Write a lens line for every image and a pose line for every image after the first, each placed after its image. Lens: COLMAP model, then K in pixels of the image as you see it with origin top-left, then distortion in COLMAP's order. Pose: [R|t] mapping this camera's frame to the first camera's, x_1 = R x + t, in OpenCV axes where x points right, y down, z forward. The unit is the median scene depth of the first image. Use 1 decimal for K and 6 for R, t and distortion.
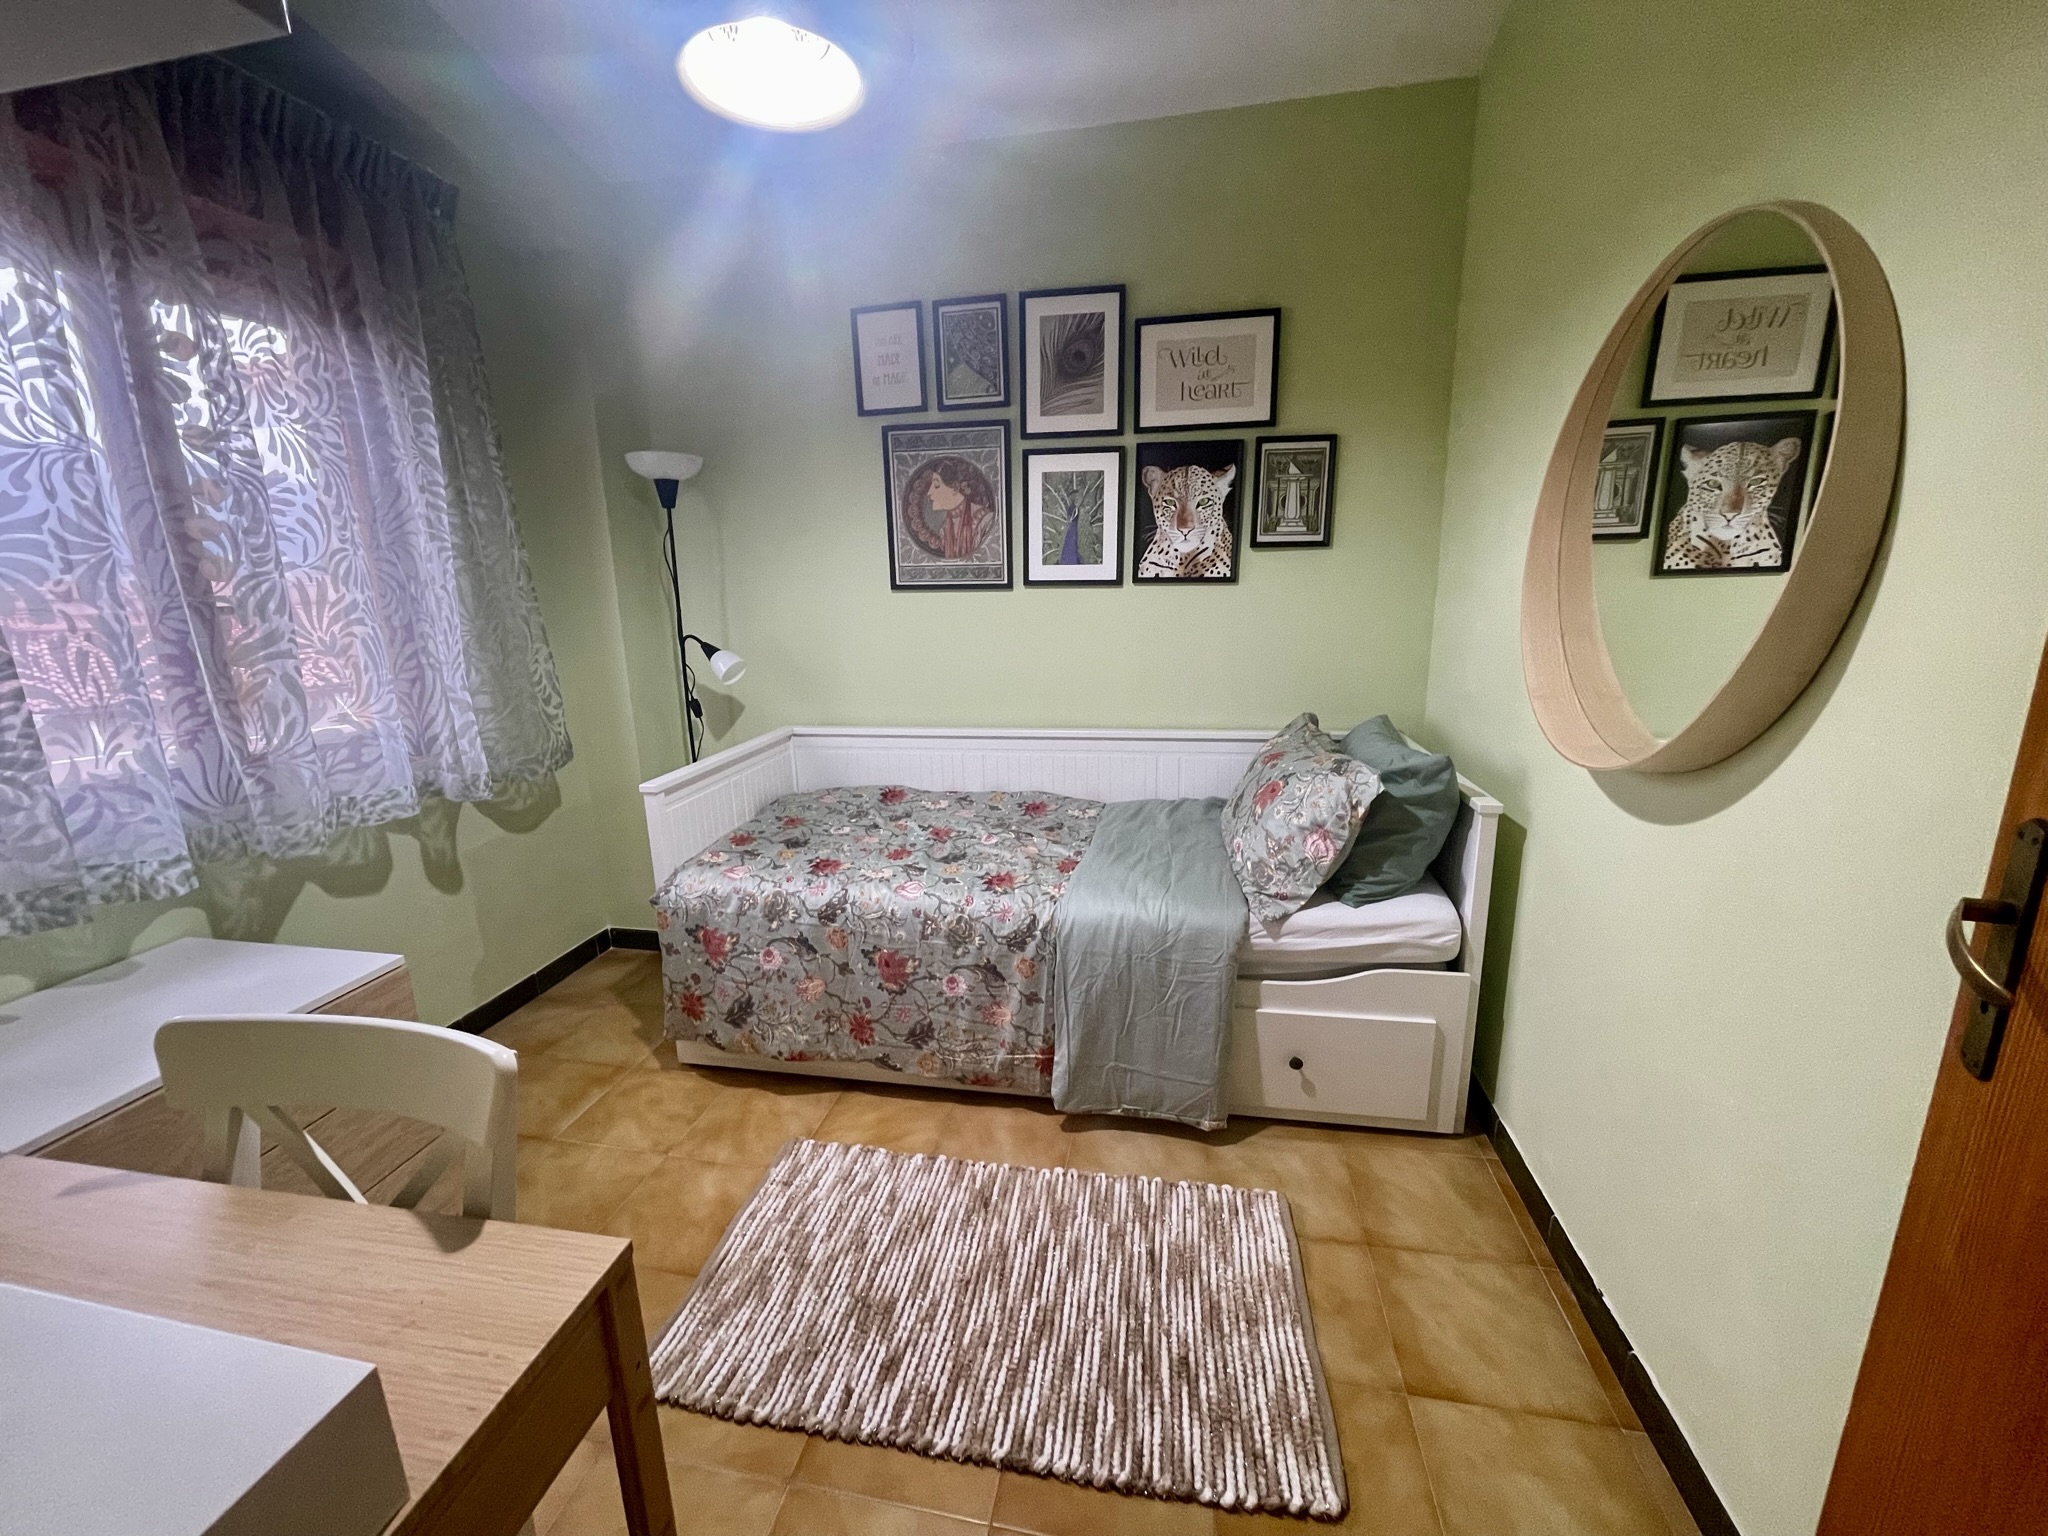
lens RADIAL K [[828.7, 0, 1009.5], [0, 828.7, 771.3], [0, 0, 1]] dist [-0.003118, 0.000296]
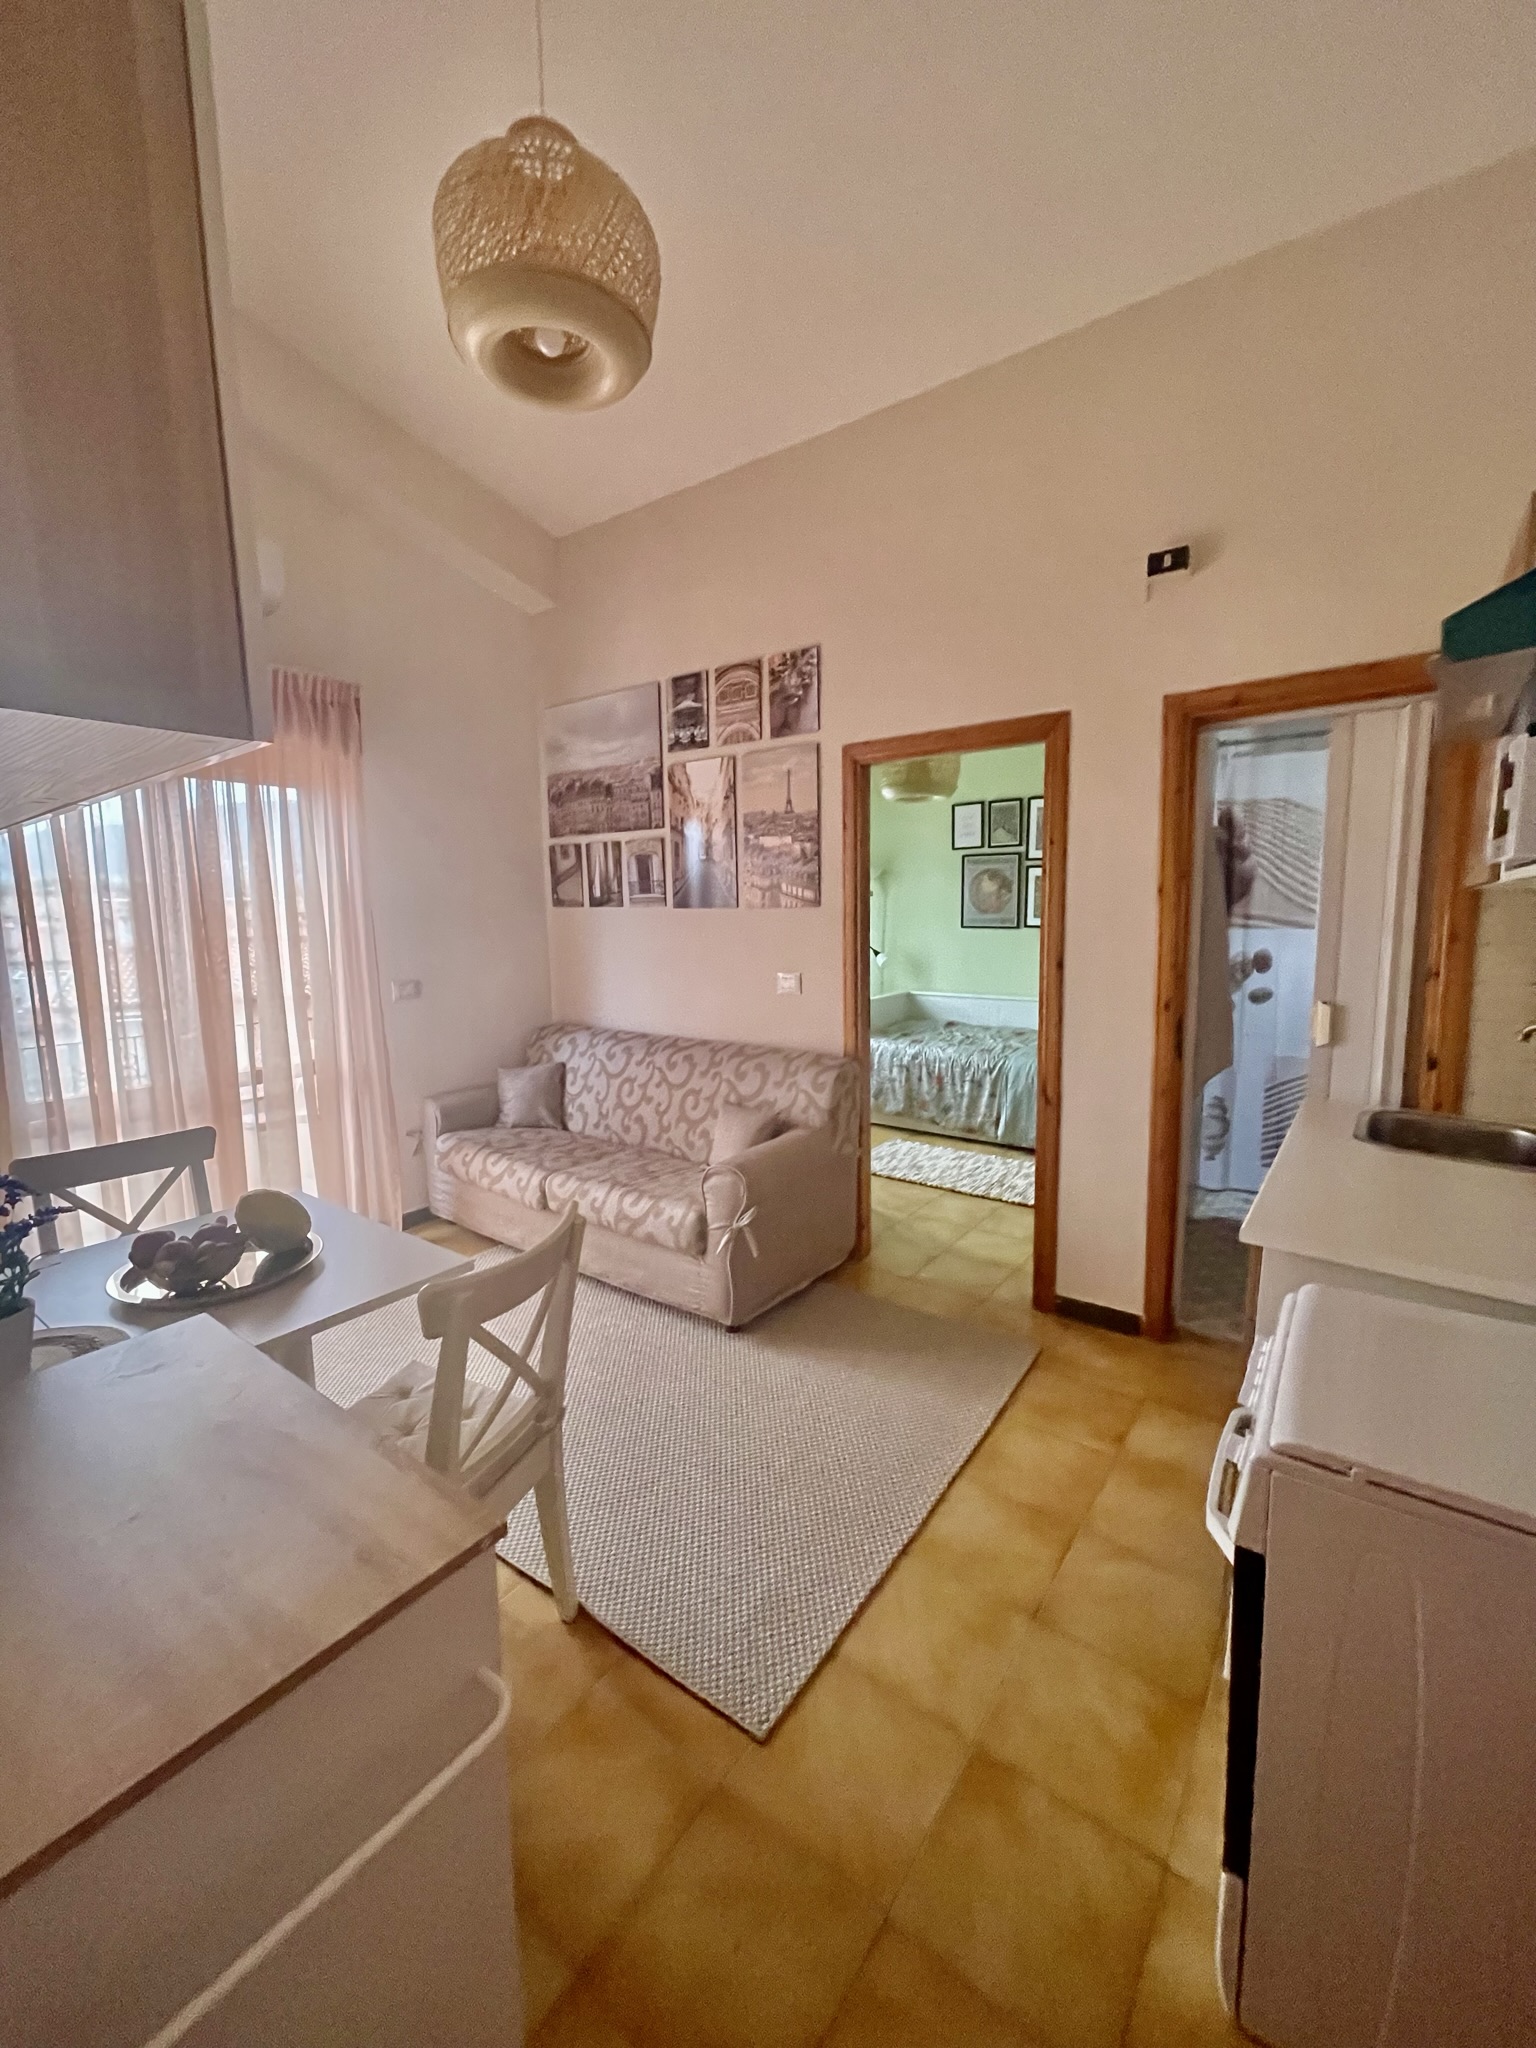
lens RADIAL K [[828.7, 0, 767.9], [0, 828.7, 1024.1], [0, 0, 1]] dist [-0.003118, 0.000296]
pose [[0.904557, 0.067665, -0.420948, 0.416623], [-0.104272, 0.992453, -0.064534, 0.276517], [0.413405, 0.102268, 0.904786, -1.430702]]
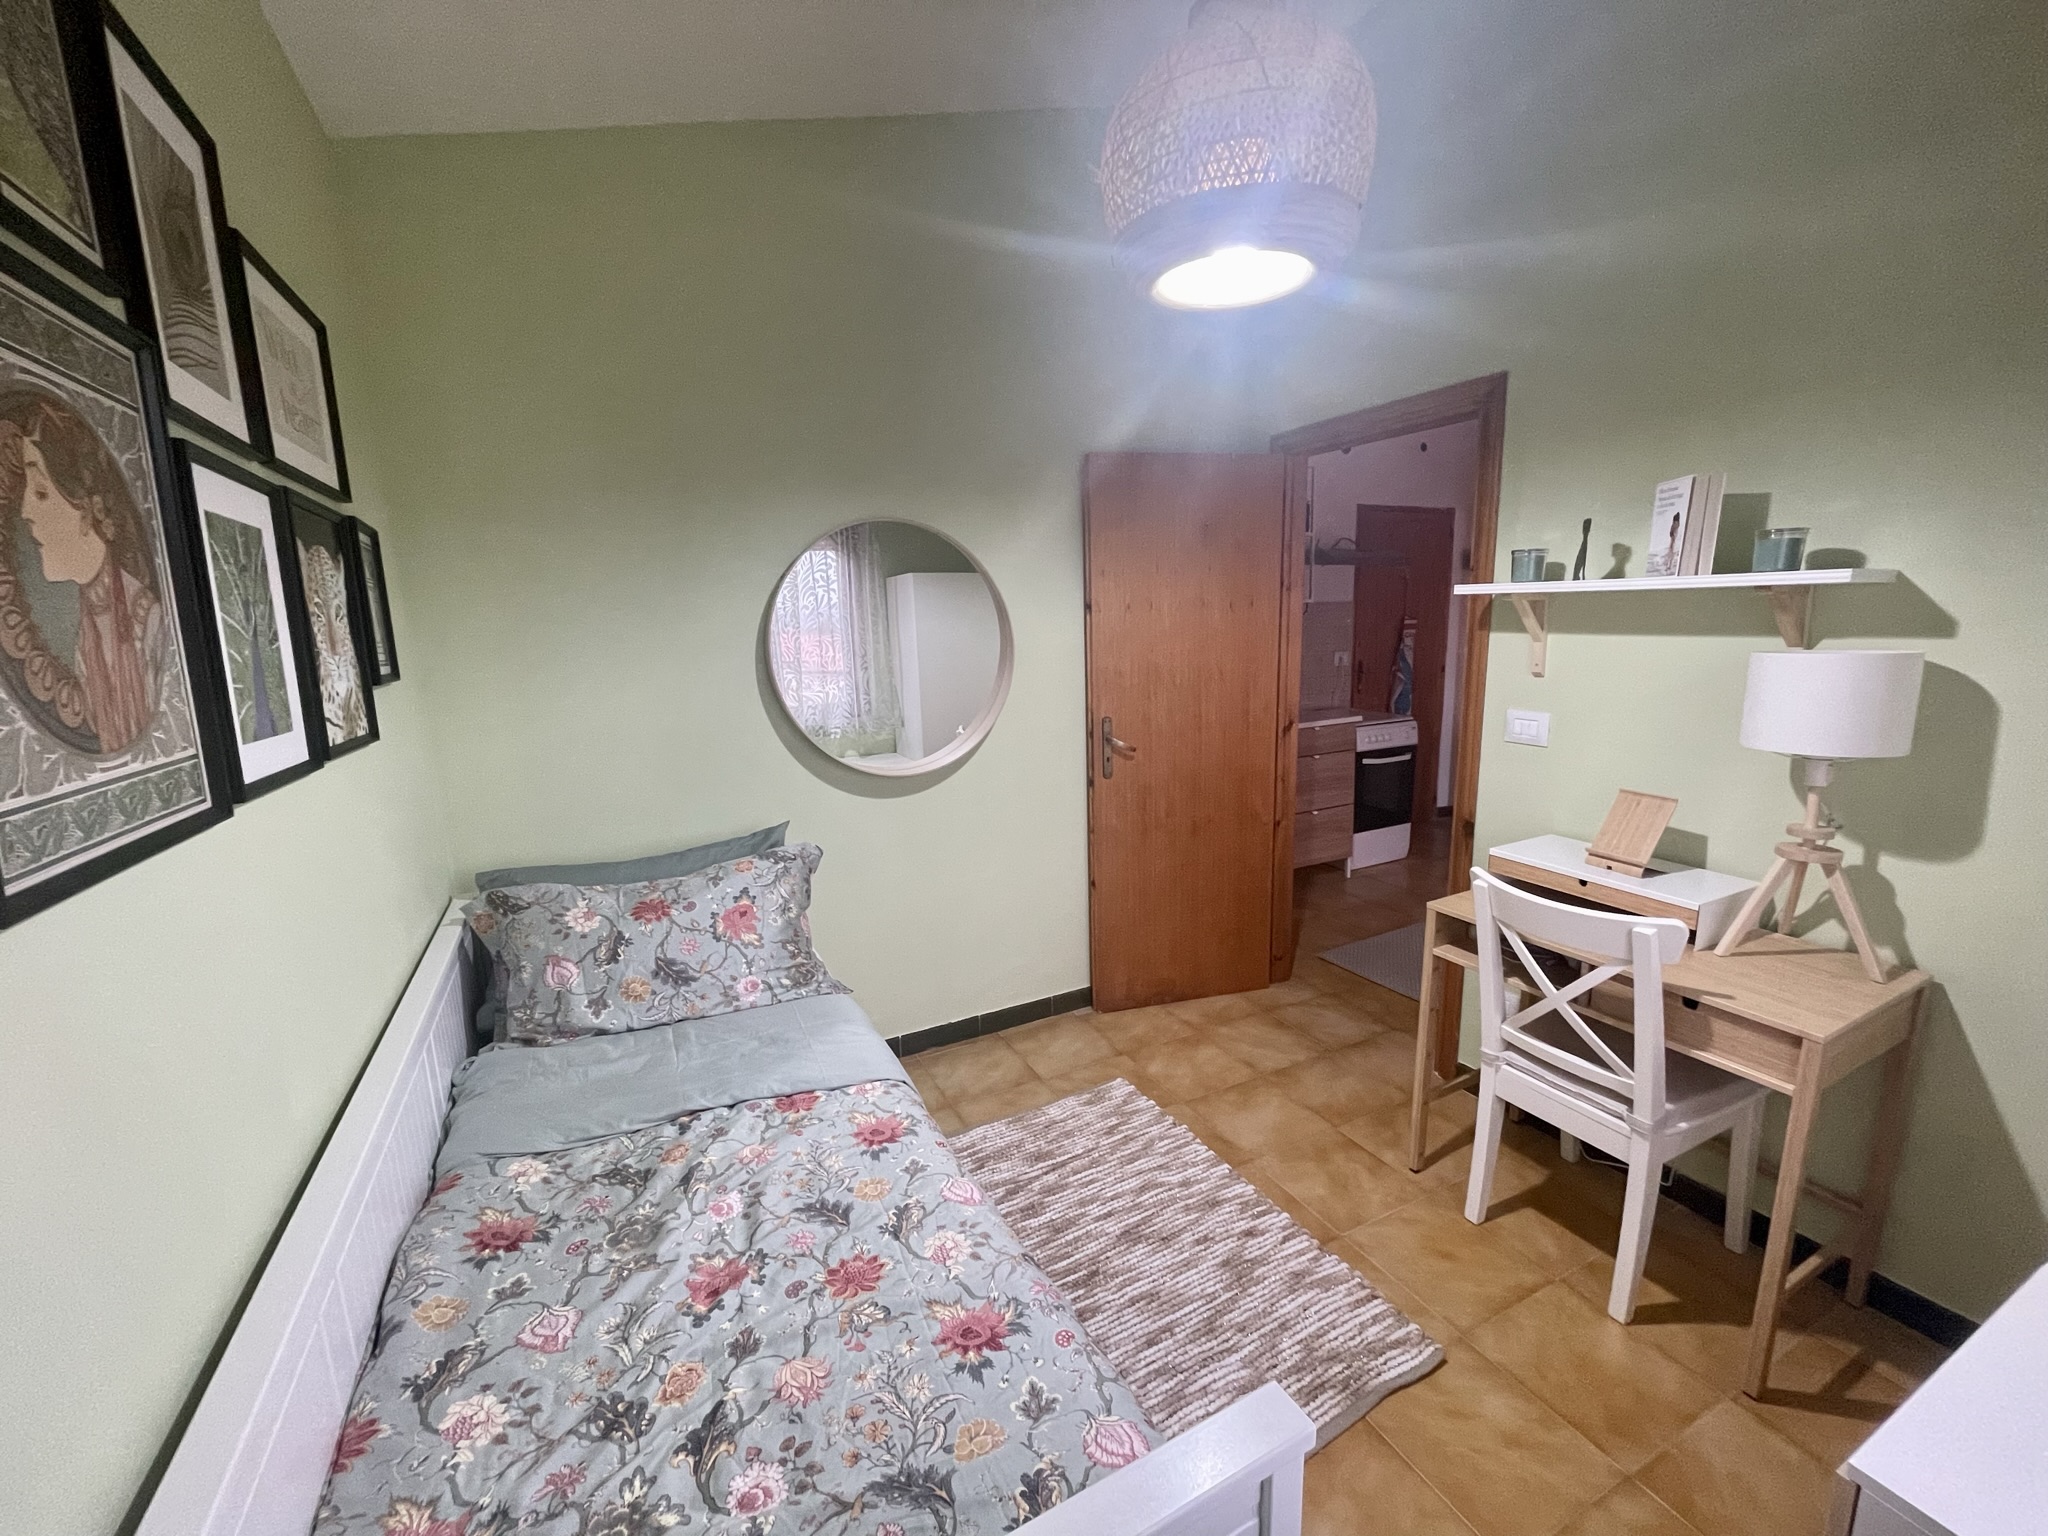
lens RADIAL K [[828.7, 0, 1002.3], [0, 828.7, 769.8], [0, 0, 1]] dist [-0.003118, 0.000296]
pose [[-0.606813, -0.102361, 0.788226, -0.606806], [0.224021, 0.929446, 0.293162, -0.345473], [-0.762622, 0.354474, -0.541069, 1.194889]]
